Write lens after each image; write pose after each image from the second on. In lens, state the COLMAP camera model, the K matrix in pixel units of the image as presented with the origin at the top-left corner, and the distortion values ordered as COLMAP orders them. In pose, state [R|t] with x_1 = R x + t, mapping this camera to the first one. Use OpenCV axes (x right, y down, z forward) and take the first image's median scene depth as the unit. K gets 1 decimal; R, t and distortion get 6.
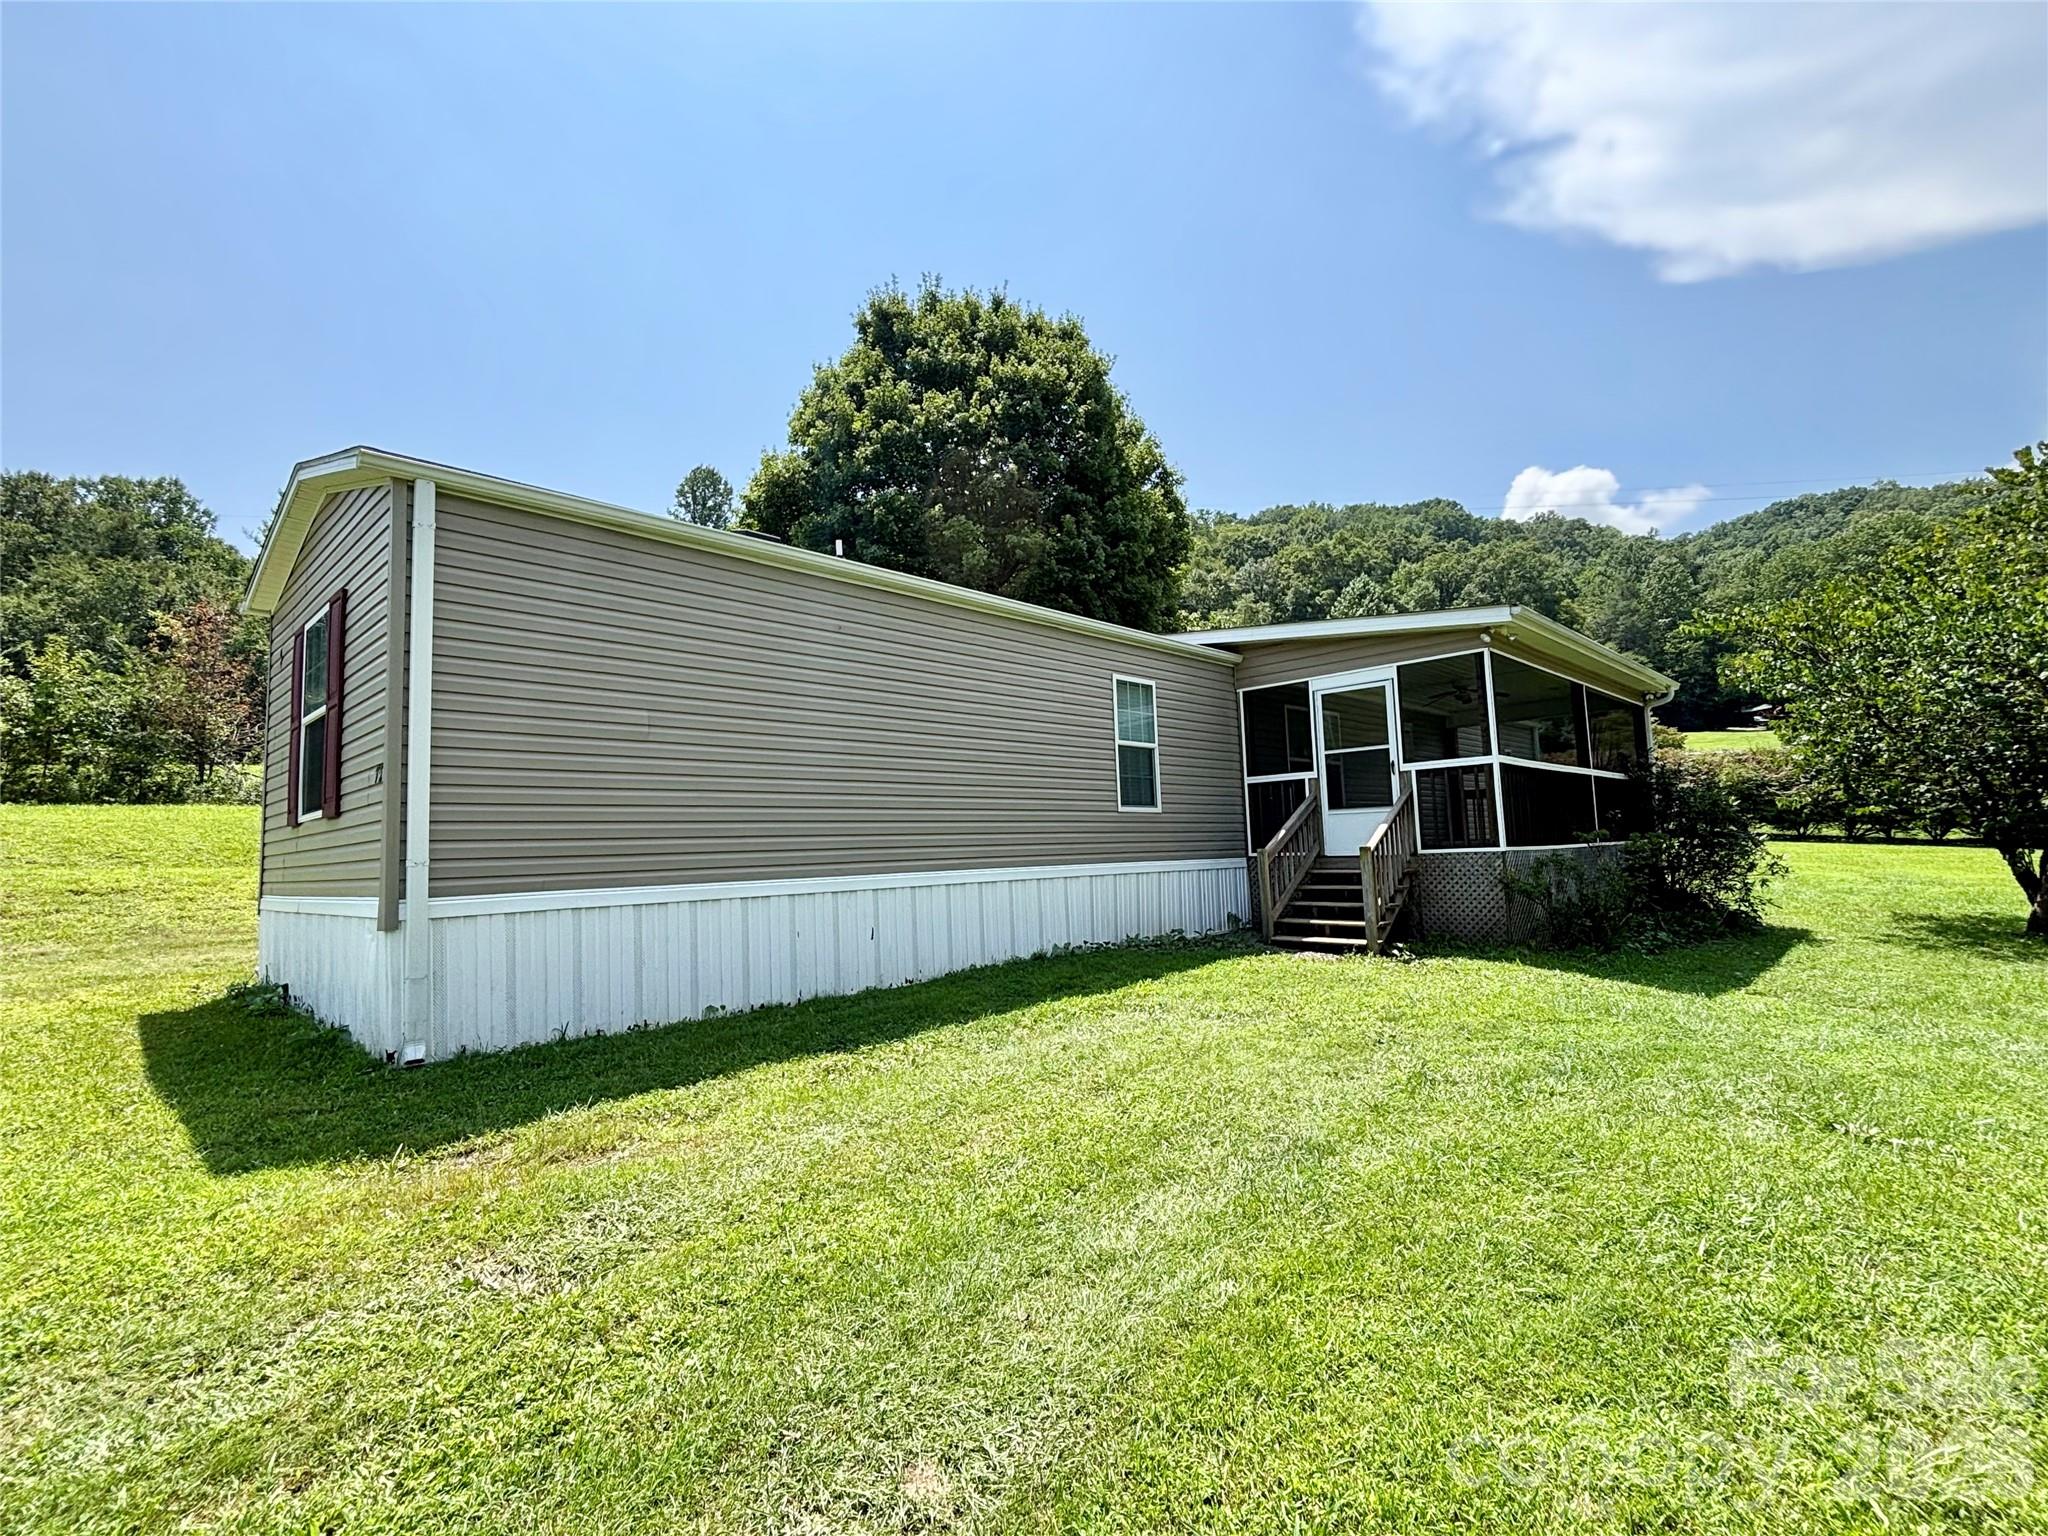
lens RADIAL K [[961.2, 0, 1023.4], [0, 961.2, 773.5], [0, 0, 1]] dist [-0.003909, 0.000301]
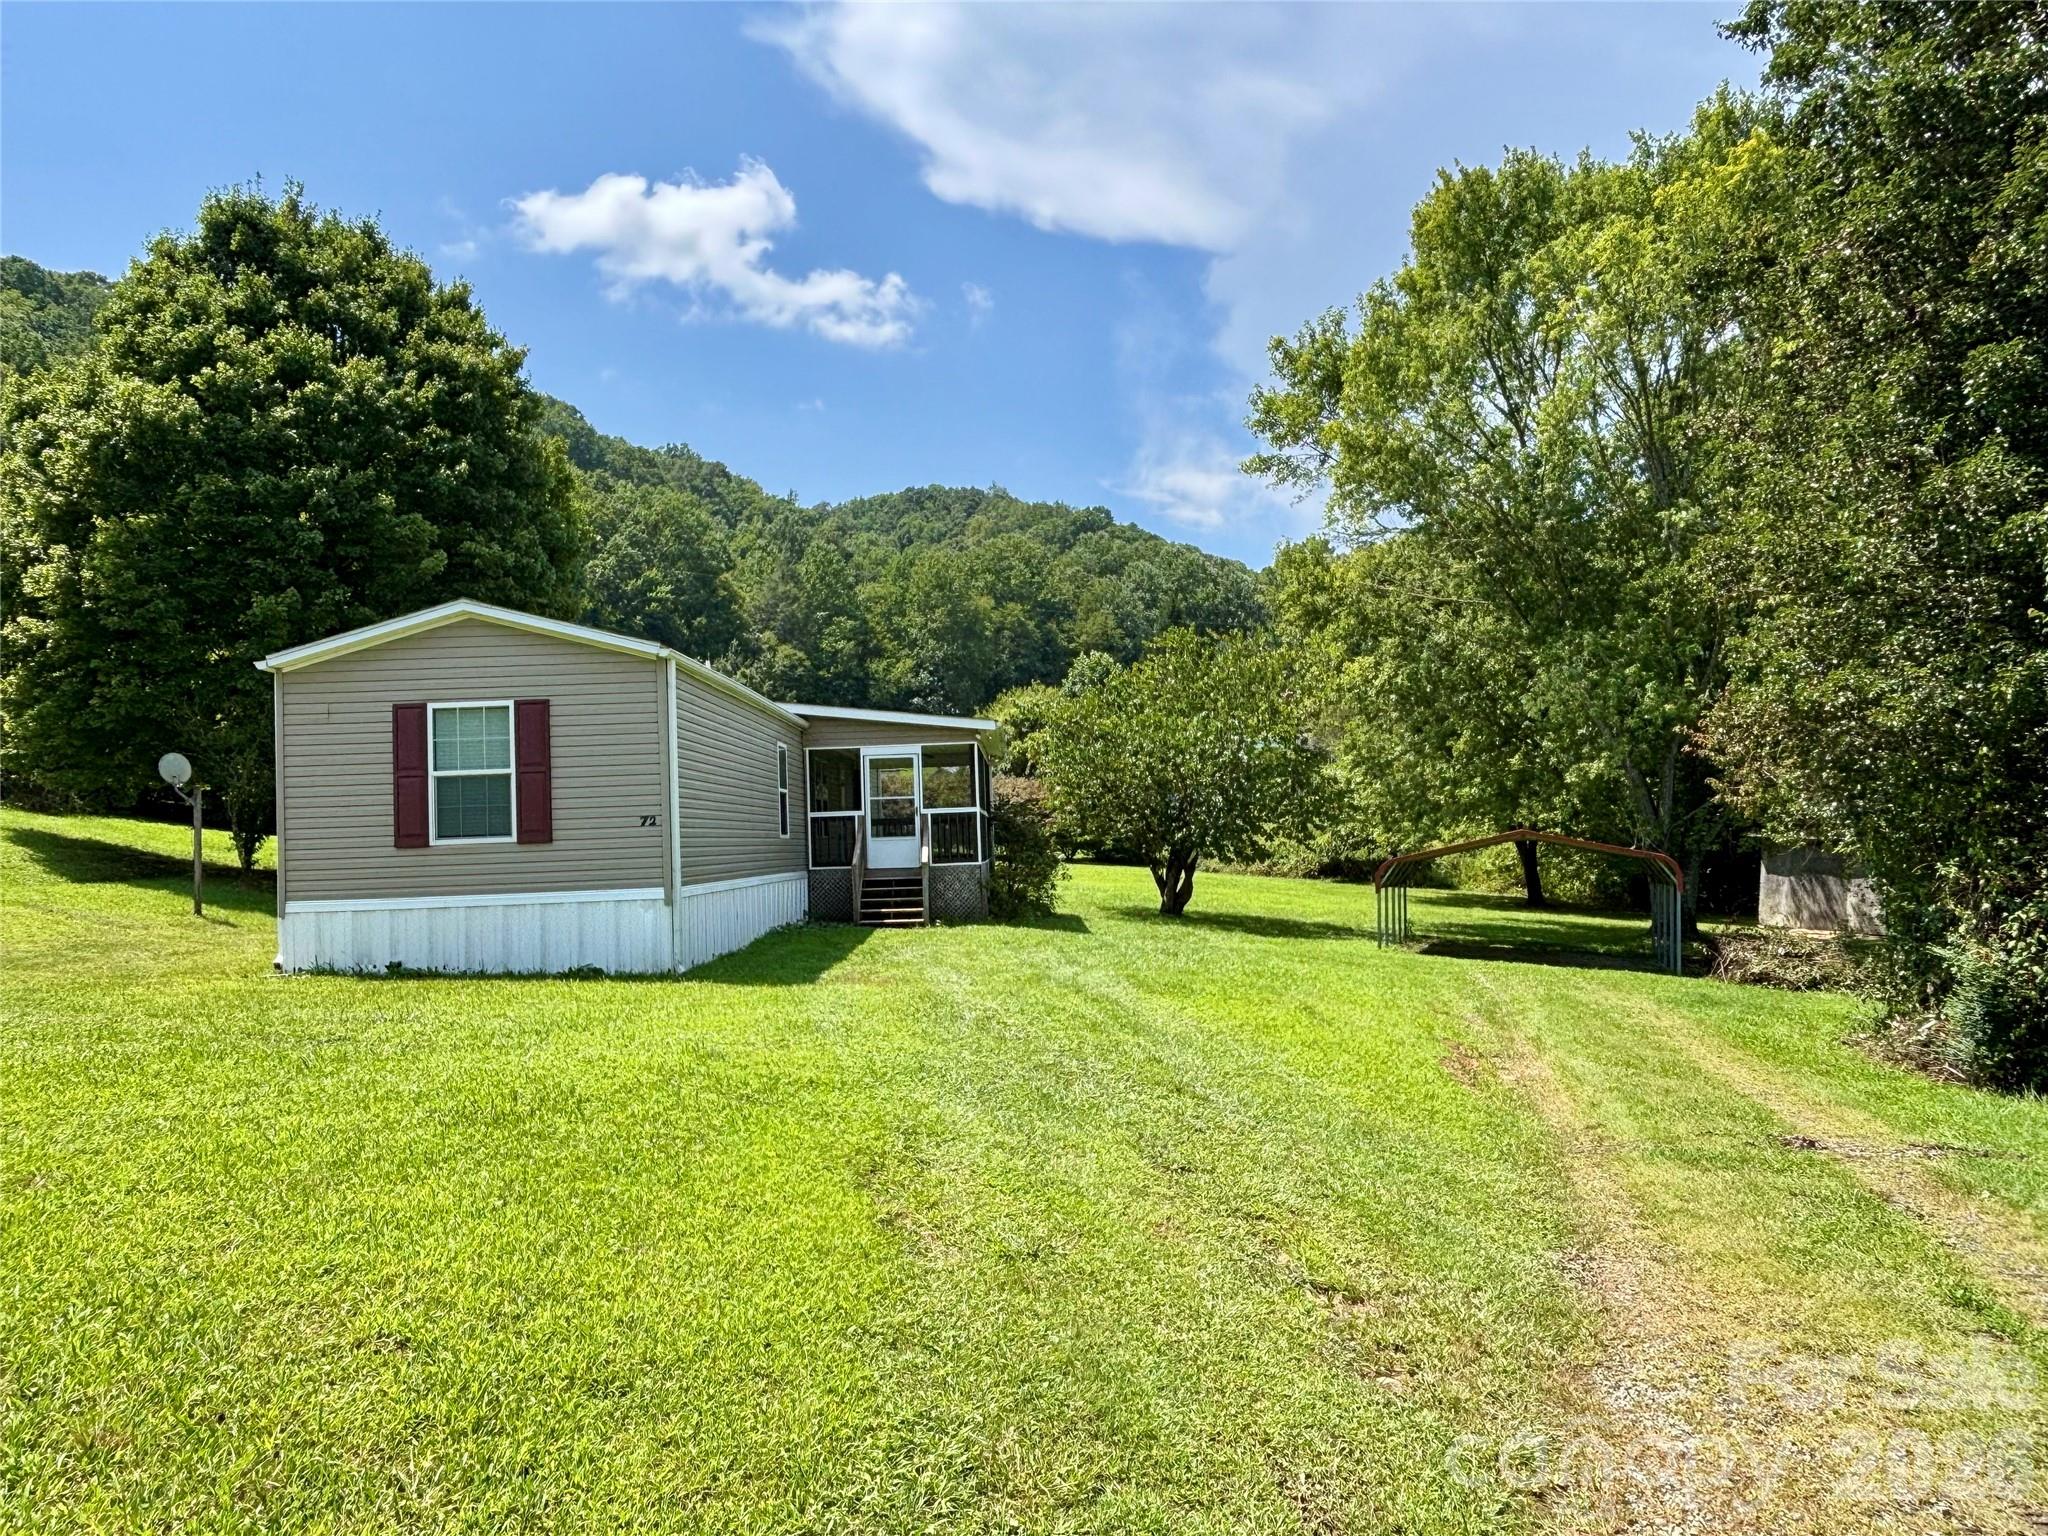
lens RADIAL K [[1366.4, 0, 1027.3], [0, 1366.4, 768.3], [0, 0, 1]] dist [0.004524, 0.000044]
pose [[0.718201, 0.046773, 0.694262, -0.763383], [-0.048366, 0.998681, -0.017249, -0.034284], [-0.694153, -0.021190, 0.719516, -0.527512]]
